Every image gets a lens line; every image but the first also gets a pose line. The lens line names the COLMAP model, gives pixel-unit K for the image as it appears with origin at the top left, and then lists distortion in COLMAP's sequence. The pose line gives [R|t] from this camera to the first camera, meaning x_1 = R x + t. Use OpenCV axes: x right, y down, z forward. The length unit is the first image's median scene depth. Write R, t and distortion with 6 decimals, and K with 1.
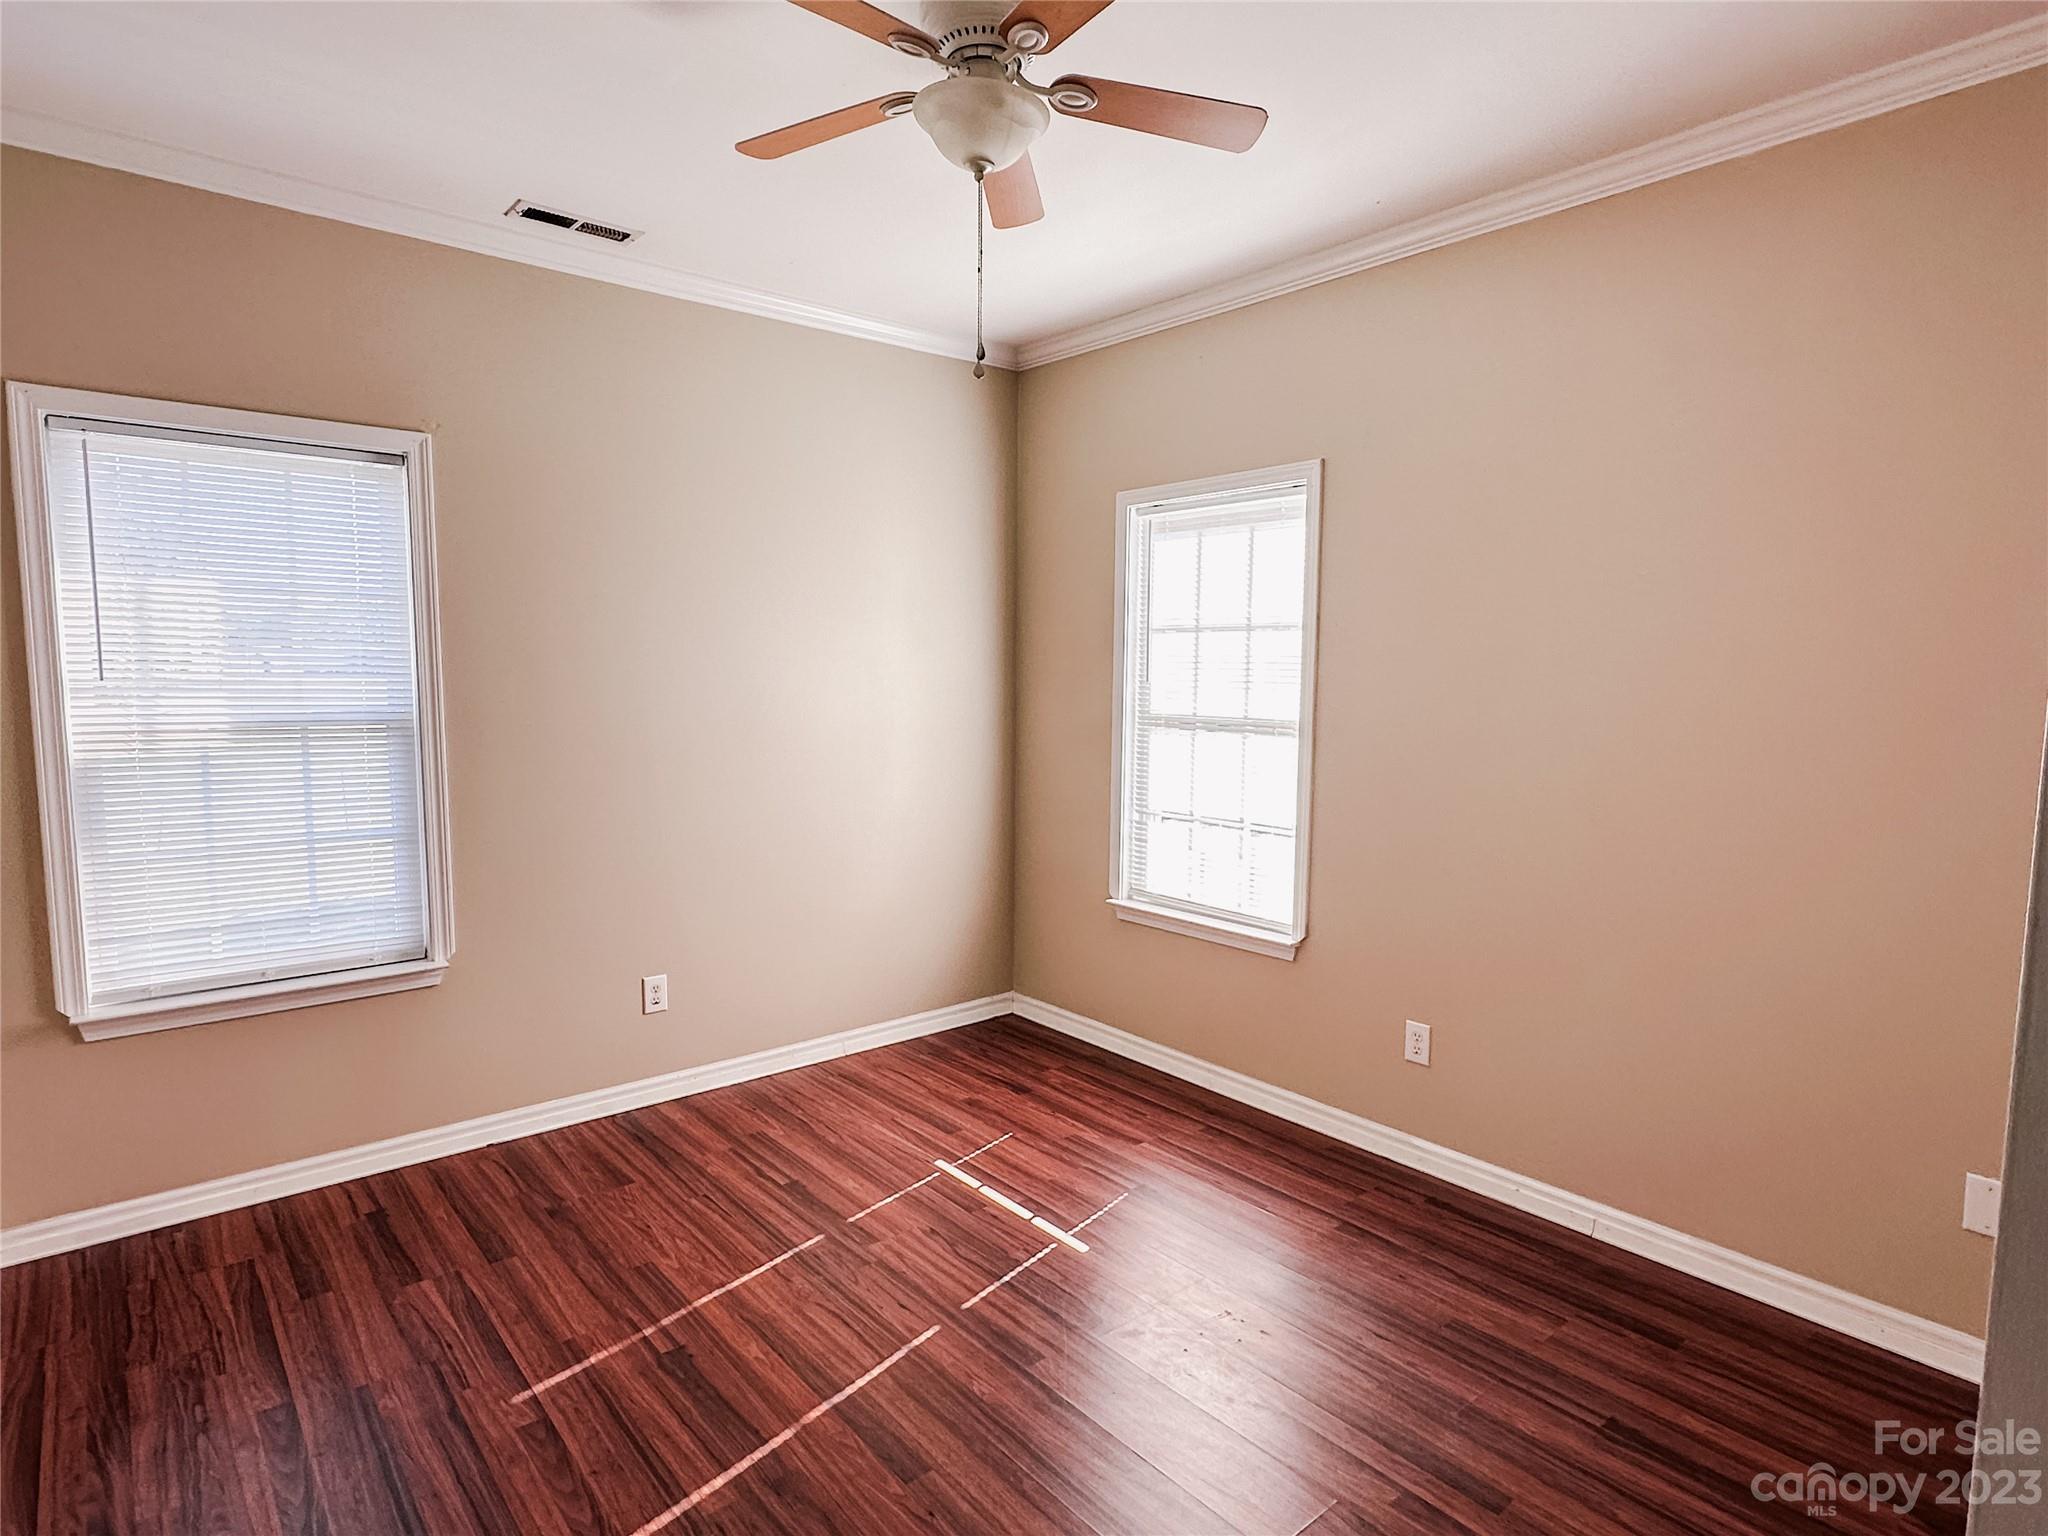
lens RADIAL K [[1137.7, 0, 1026.3], [0, 1137.7, 774.5], [0, 0, 1]] dist [0.003745, -0.000542]
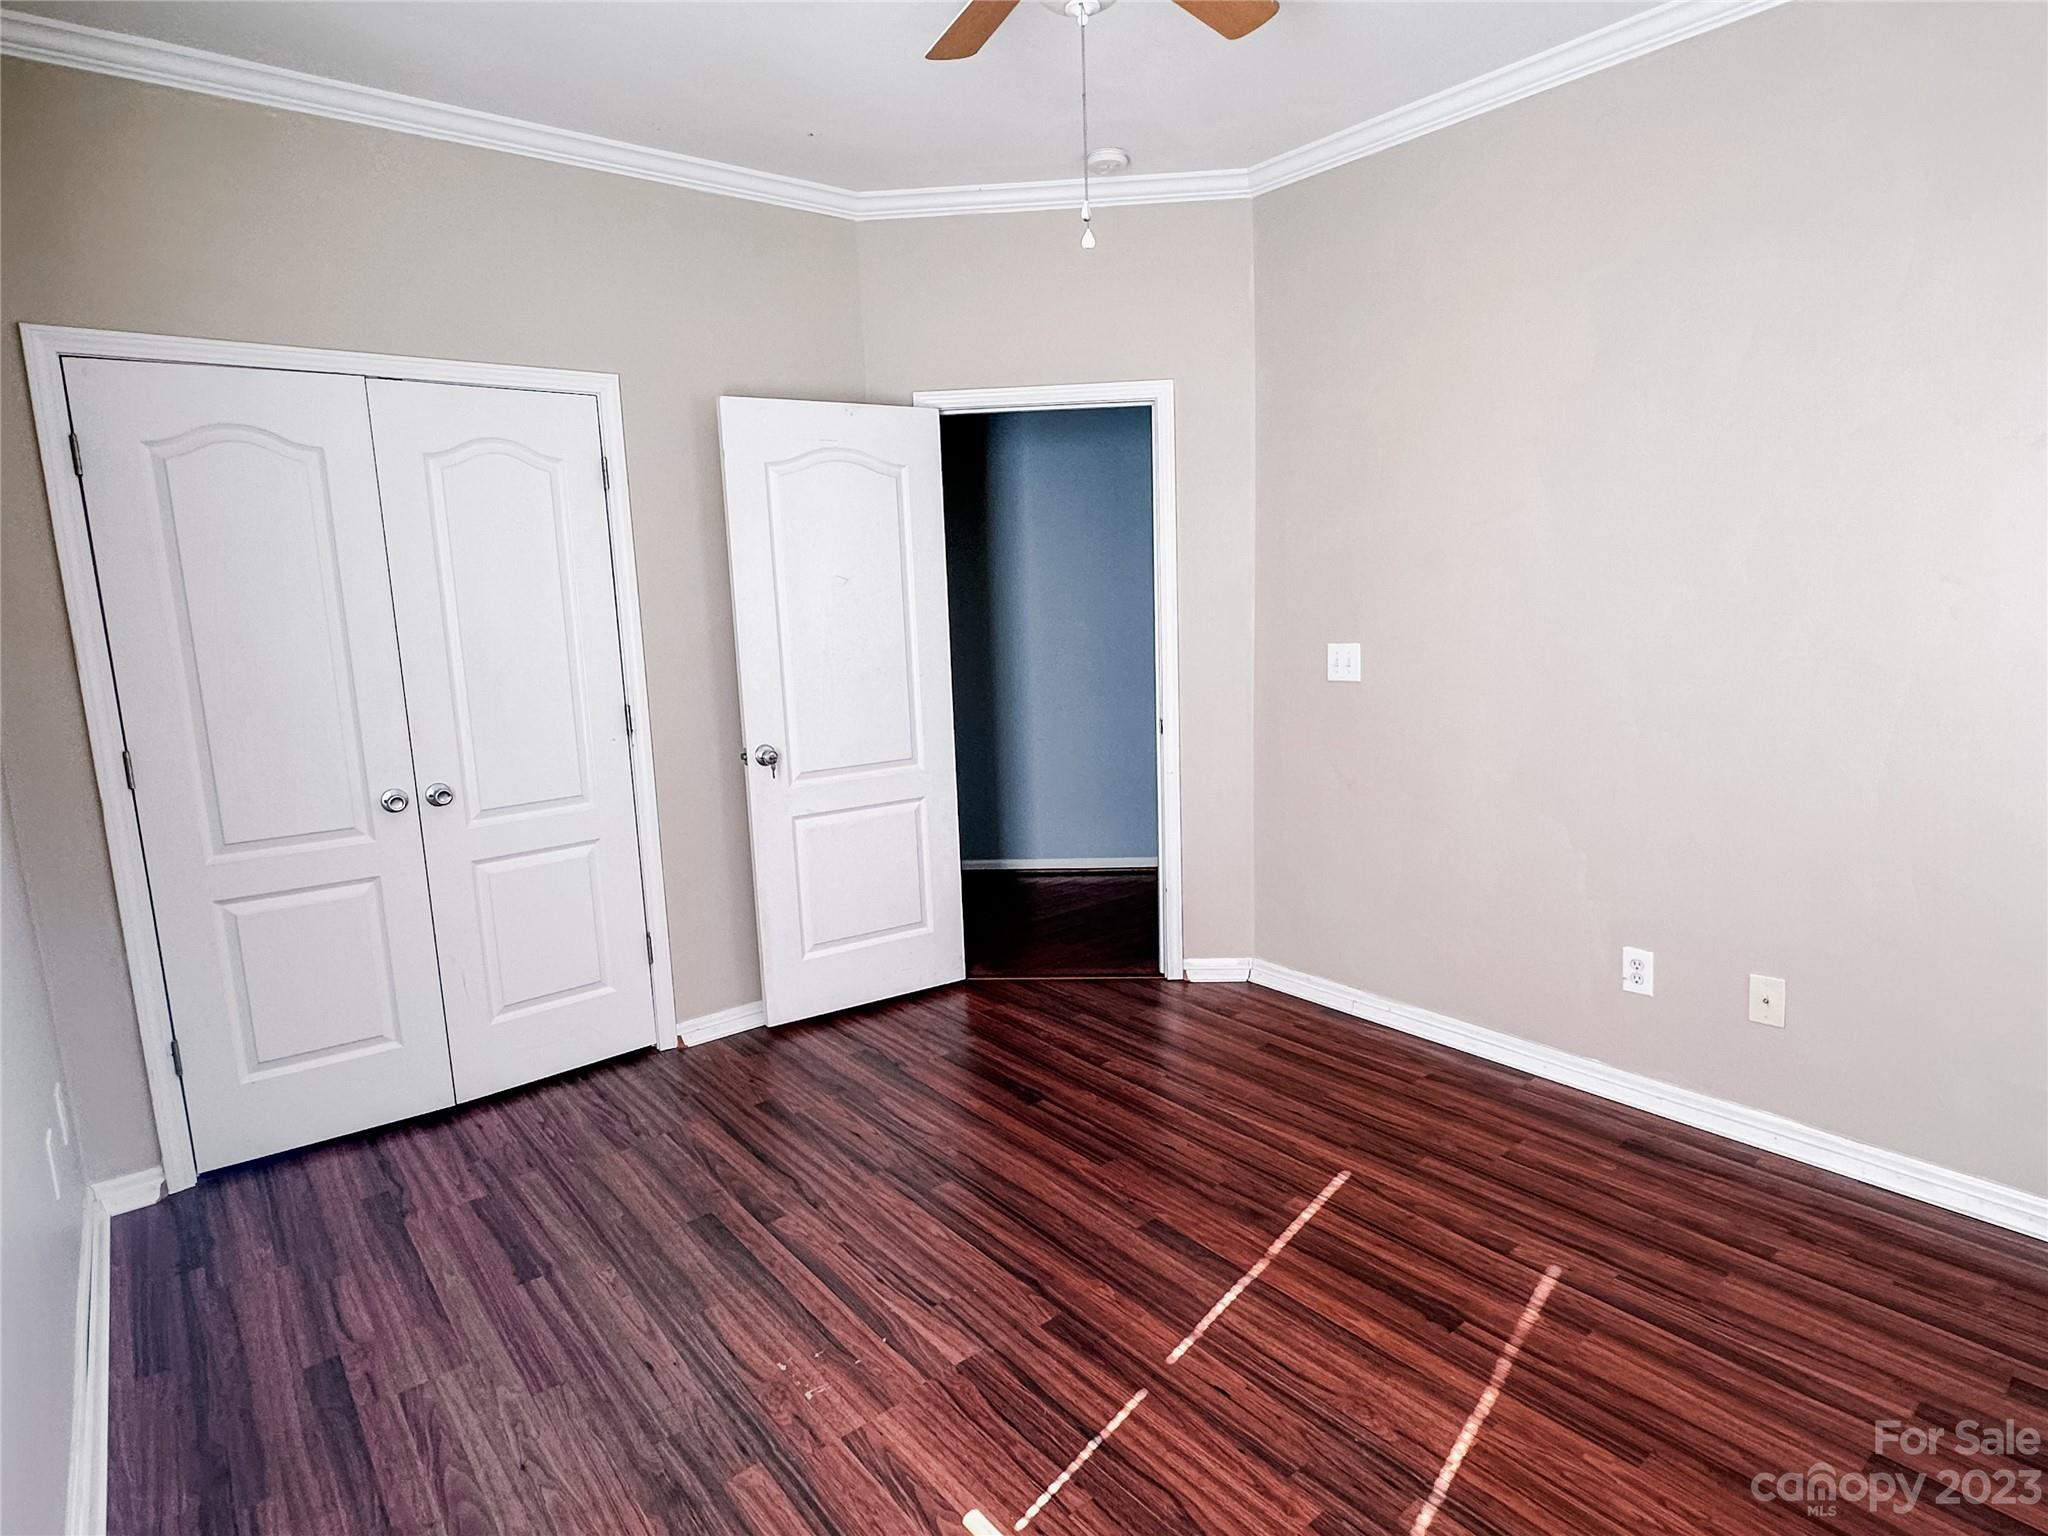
lens RADIAL K [[1137.7, 0, 1022.2], [0, 1137.7, 764.8], [0, 0, 1]] dist [0.003745, -0.000542]
pose [[-0.999294, 0.024925, 0.028107, -0.004911], [0.031329, 0.965805, 0.257372, -0.154826], [-0.020731, 0.258070, -0.965904, 1.690996]]
